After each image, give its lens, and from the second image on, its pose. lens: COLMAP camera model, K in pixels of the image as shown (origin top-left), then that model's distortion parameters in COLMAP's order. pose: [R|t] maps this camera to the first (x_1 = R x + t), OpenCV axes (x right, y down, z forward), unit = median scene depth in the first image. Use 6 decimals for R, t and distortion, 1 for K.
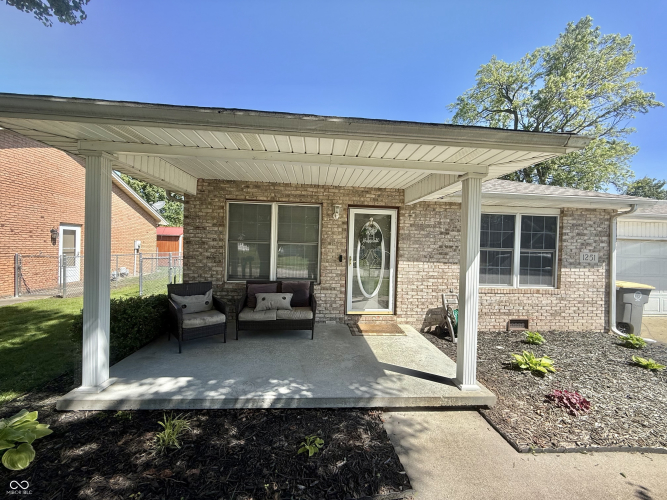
lens RADIAL K [[268.3, 0, 333.5], [0, 268.3, 250.0], [0, 0, 1]] dist [0.000120, -0.000045]
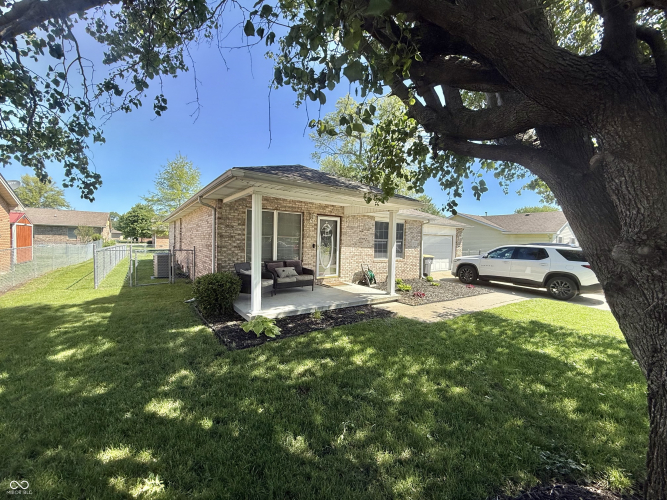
lens RADIAL K [[268.3, 0, 333.5], [0, 268.3, 250.0], [0, 0, 1]] dist [0.000120, -0.000045]
pose [[0.851490, -0.025321, 0.523758, -0.732049], [0.004296, 0.999137, 0.041318, -0.011296], [-0.524353, -0.032932, 0.850864, -0.486055]]
